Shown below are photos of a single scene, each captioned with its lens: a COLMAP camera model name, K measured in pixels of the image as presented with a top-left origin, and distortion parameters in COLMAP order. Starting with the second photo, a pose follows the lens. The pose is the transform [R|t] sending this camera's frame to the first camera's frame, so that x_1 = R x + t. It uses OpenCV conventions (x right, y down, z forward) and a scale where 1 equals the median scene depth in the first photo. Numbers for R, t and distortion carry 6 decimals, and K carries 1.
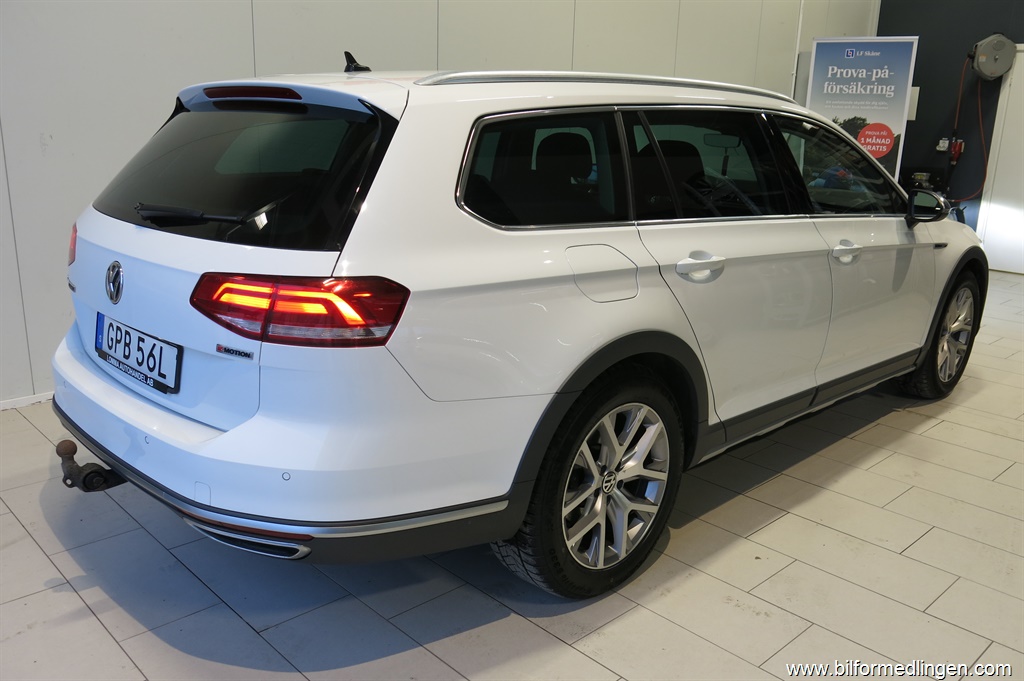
lens RADIAL K [[864.3, 0, 511.5], [0, 864.3, 332.3], [0, 0, 1]] dist [-0.018643, -0.016815]
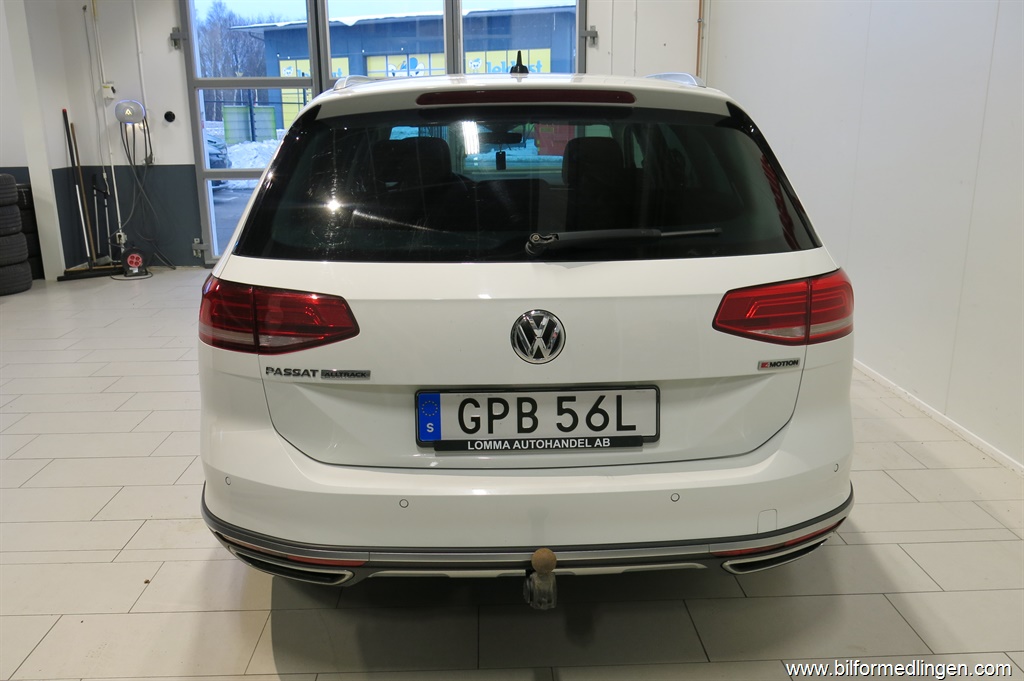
lens RADIAL K [[864.3, 0, 509.6], [0, 864.3, 344.1], [0, 0, 1]] dist [-0.018643, -0.016815]
pose [[0.680213, -0.217228, 0.700087, -1.046953], [0.208221, 0.972998, 0.099599, -0.138041], [-0.702819, 0.078024, 0.707077, 0.458226]]
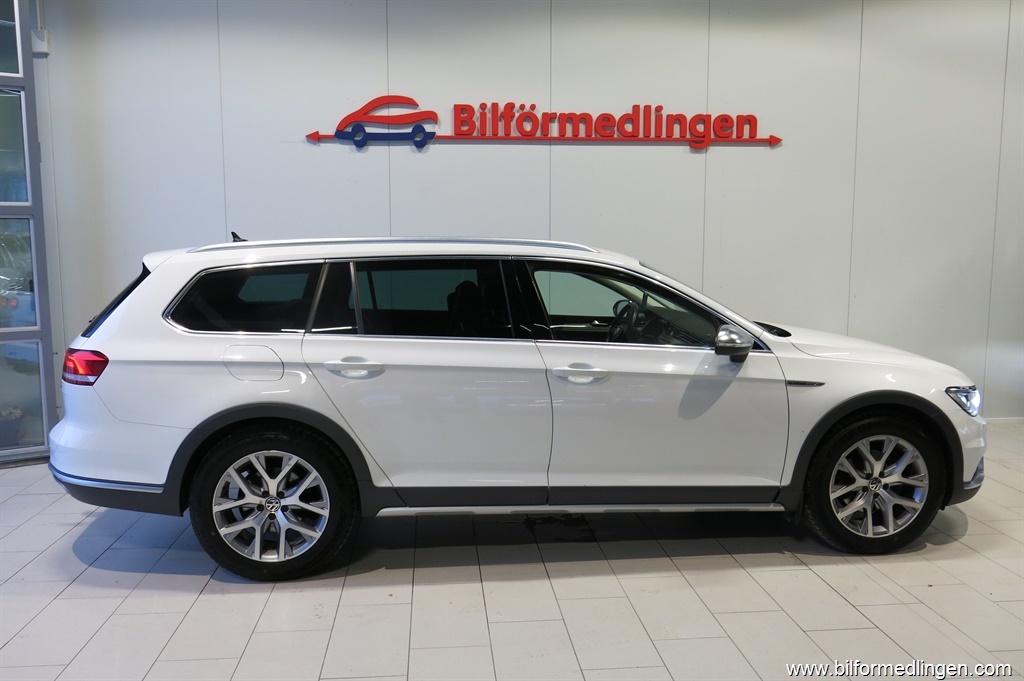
lens RADIAL K [[864.3, 0, 513.2], [0, 864.3, 345.0], [0, 0, 1]] dist [-0.018643, -0.016815]
pose [[0.778593, 0.040993, -0.626189, 1.343103], [-0.131047, 0.986484, -0.098362, -0.006829], [0.613693, 0.158645, 0.773442, 0.054225]]
